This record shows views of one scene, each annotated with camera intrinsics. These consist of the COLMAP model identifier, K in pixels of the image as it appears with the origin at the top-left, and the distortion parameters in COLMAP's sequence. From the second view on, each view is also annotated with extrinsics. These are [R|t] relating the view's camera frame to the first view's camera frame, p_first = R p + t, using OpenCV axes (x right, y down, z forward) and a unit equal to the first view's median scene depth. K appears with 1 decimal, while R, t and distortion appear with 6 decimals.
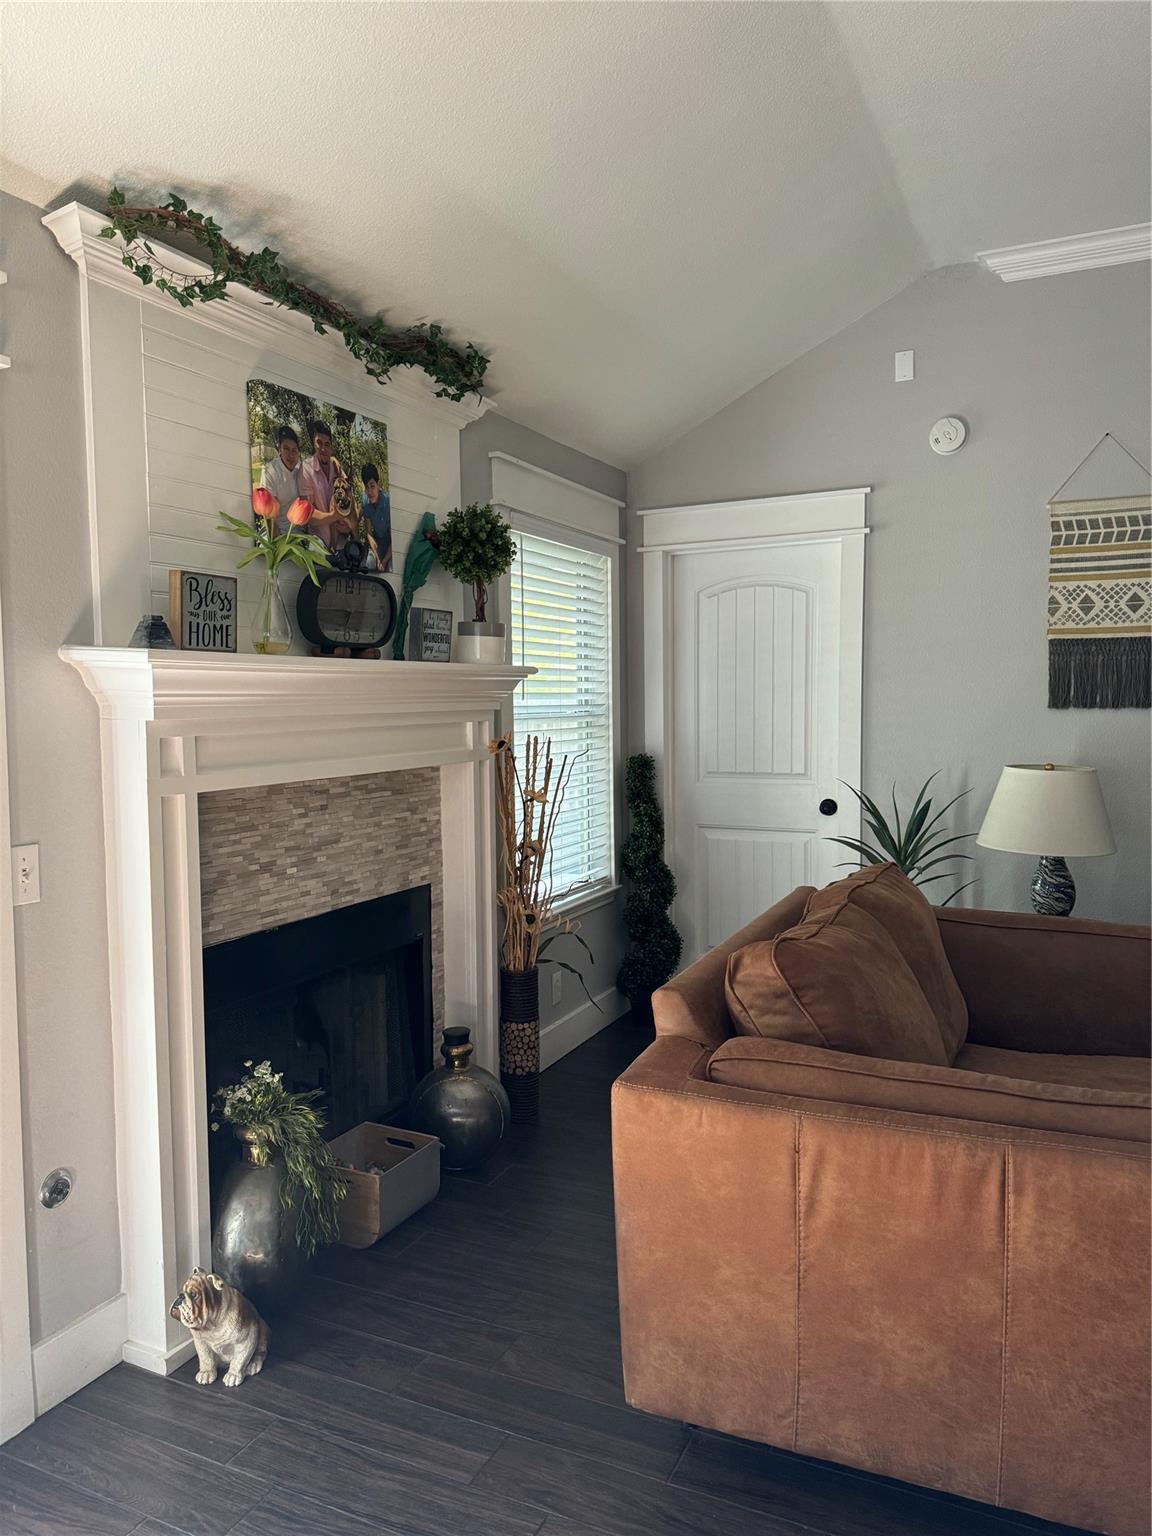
lens RADIAL K [[1068.5, 0, 576.0], [0, 1068.5, 768.0], [0, 0, 1]] dist [0.141402, -0.242088]
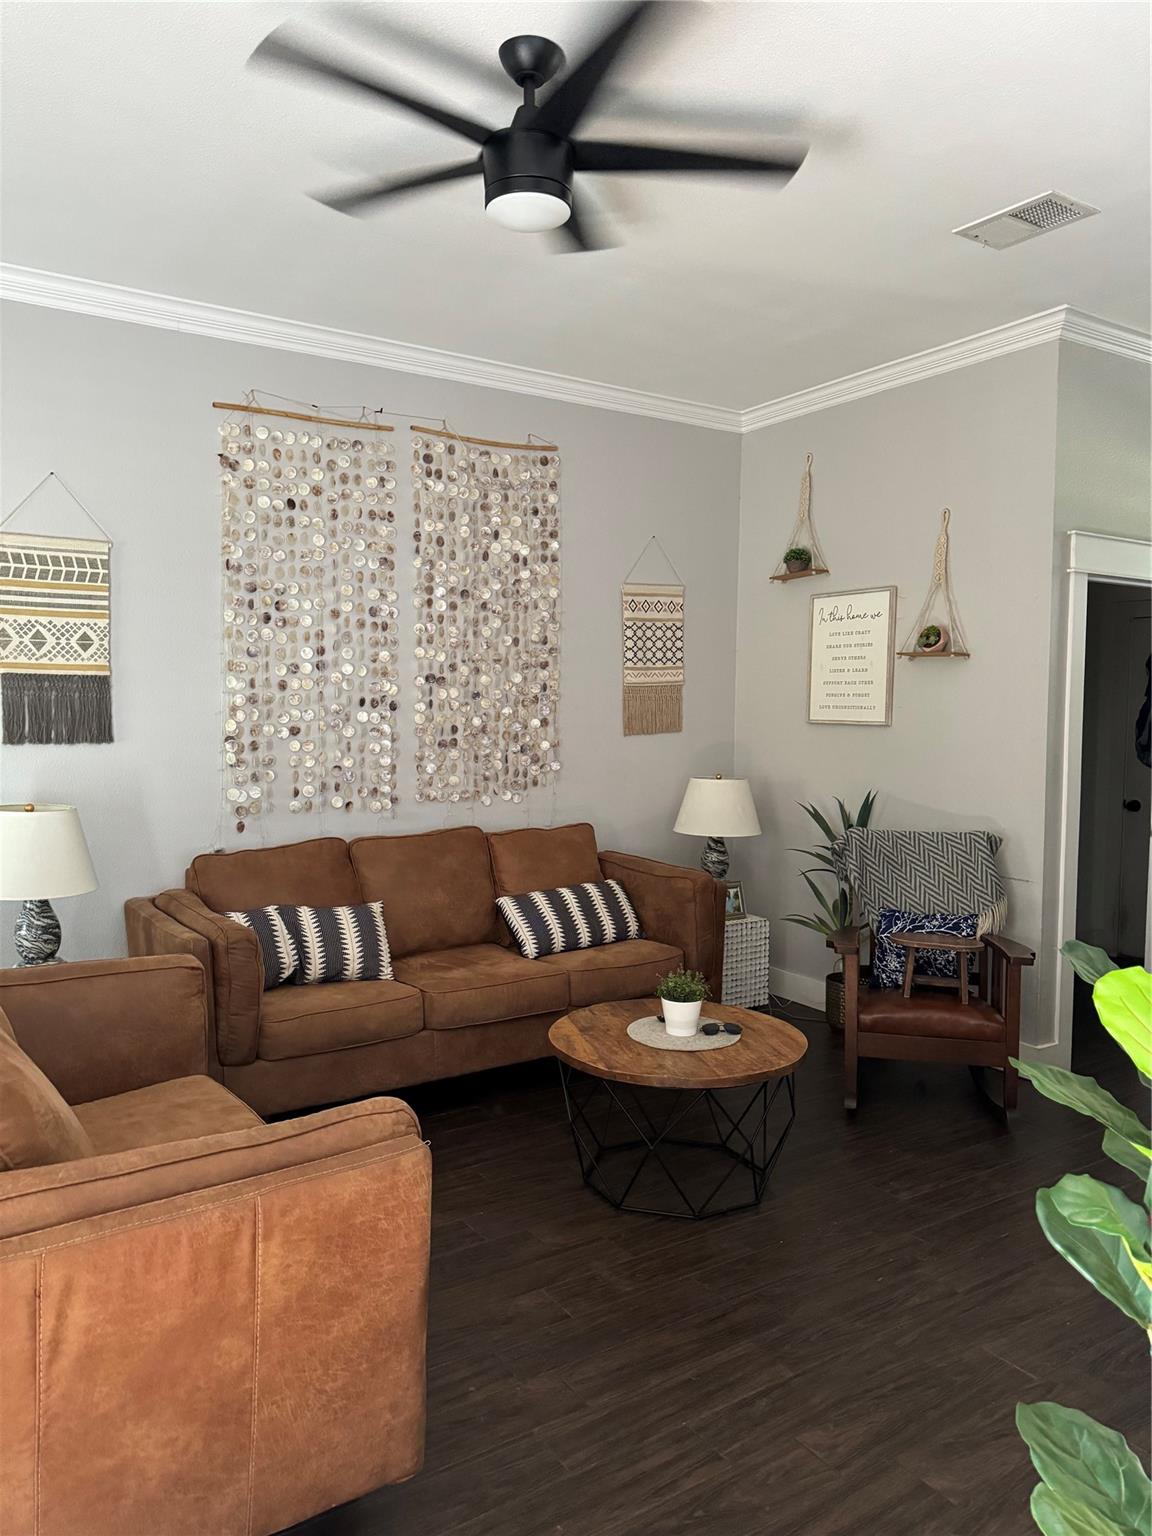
lens RADIAL K [[1081.1, 0, 576.0], [0, 1081.1, 768.0], [0, 0, 1]] dist [-0.005343, -0.001856]
pose [[0.522247, -0.033541, 0.852135, -0.153796], [0.042825, 0.998997, 0.013076, -0.032414], [-0.851718, 0.029664, 0.523159, 0.090189]]
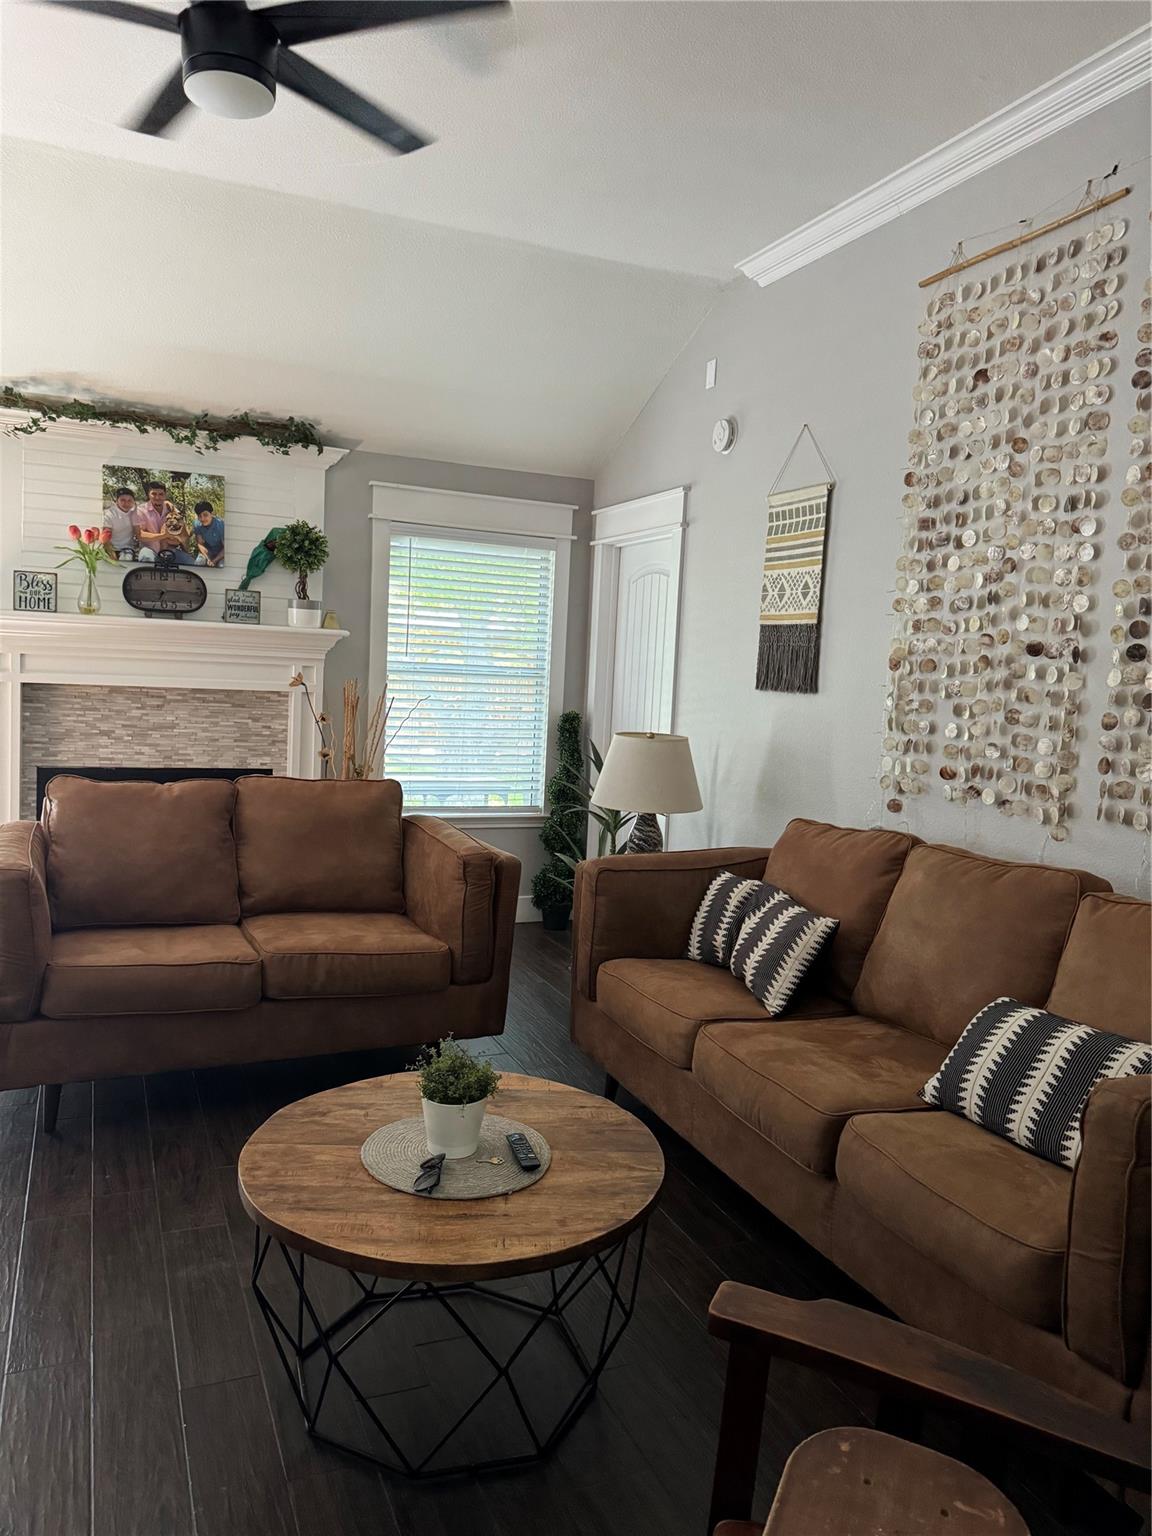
lens RADIAL K [[1077.2, 0, 576.0], [0, 1077.2, 768.0], [0, 0, 1]] dist [0.073120, -0.136243]
pose [[0.756151, 0.112118, -0.644721, 1.303512], [-0.100313, 0.993429, 0.055107, -0.025285], [0.646662, 0.023005, 0.762429, 0.109034]]
